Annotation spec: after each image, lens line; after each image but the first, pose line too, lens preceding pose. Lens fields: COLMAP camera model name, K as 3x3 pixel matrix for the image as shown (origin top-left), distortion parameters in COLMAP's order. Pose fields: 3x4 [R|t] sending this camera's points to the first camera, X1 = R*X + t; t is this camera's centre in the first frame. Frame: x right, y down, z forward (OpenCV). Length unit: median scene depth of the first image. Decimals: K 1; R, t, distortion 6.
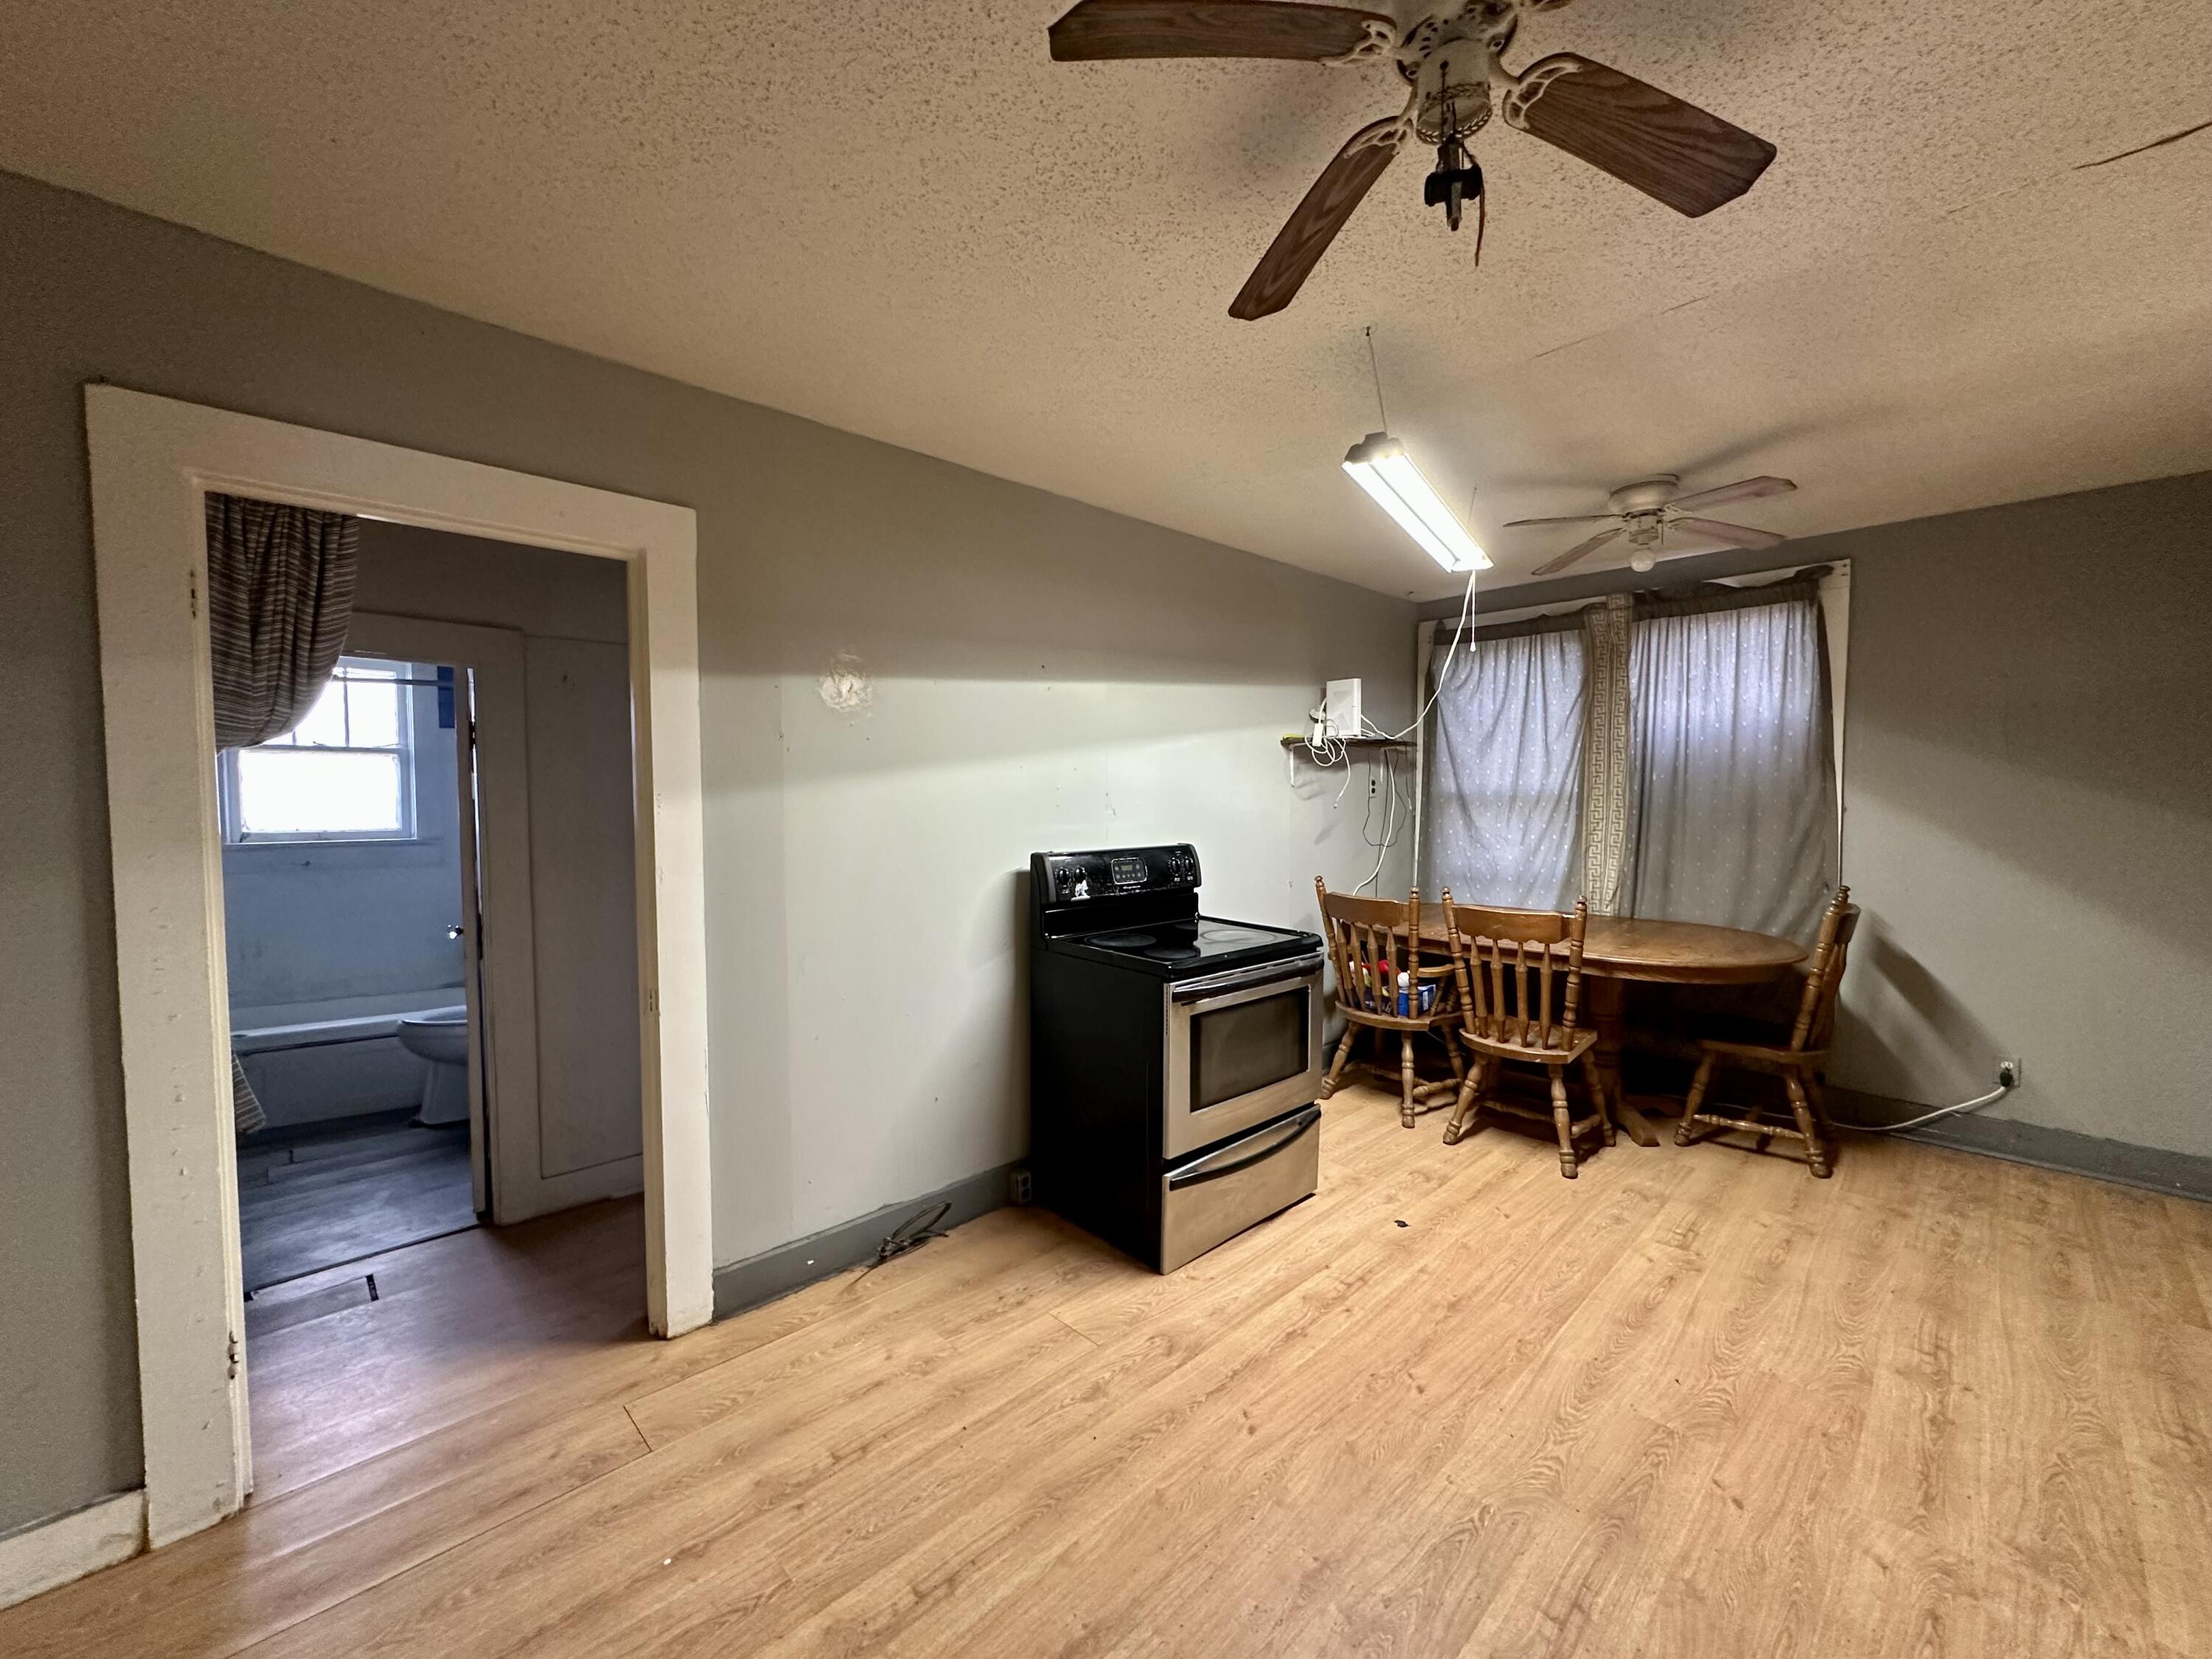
lens RADIAL K [[884.6, 0, 1106.0], [0, 884.6, 829.5], [0, 0, 1]] dist [-0.003872, -0.000013]
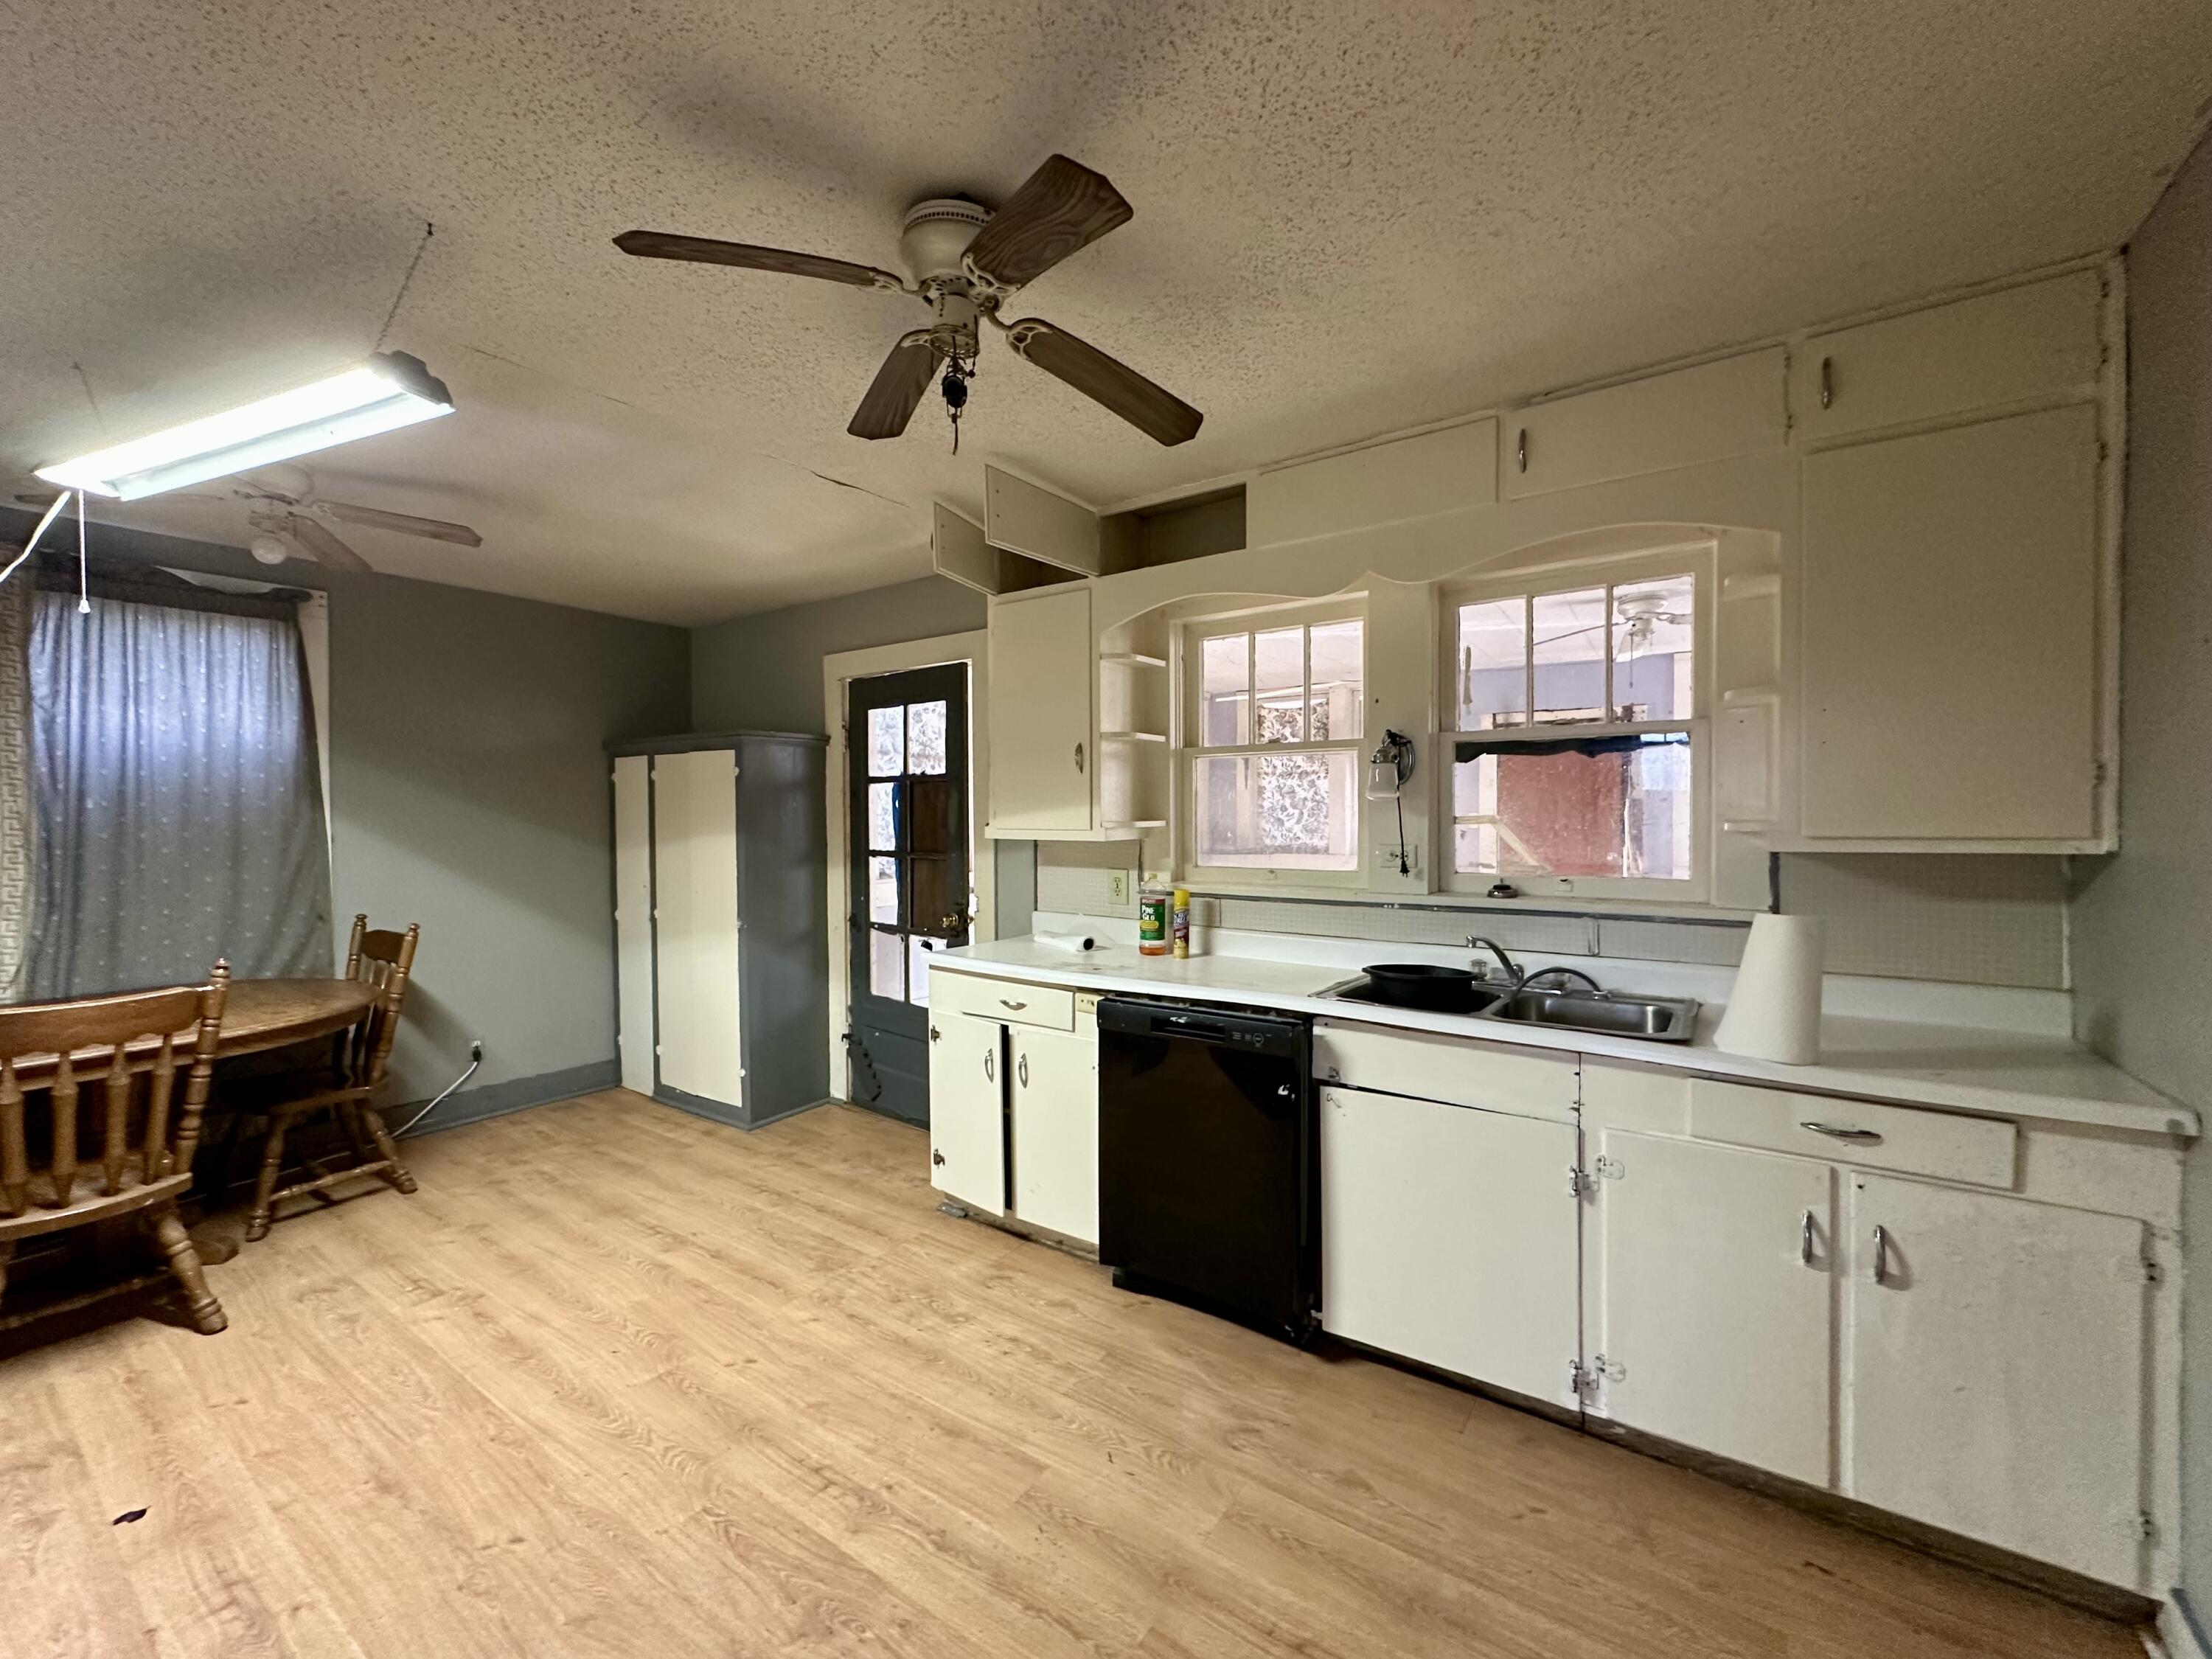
lens RADIAL K [[884.6, 0, 1106.0], [0, 884.6, 829.5], [0, 0, 1]] dist [-0.003872, -0.000013]
pose [[-0.202239, -0.014075, 0.979235, -0.383604], [0.045135, 0.998700, 0.023677, -0.022058], [-0.978295, 0.048986, -0.201341, 0.400774]]
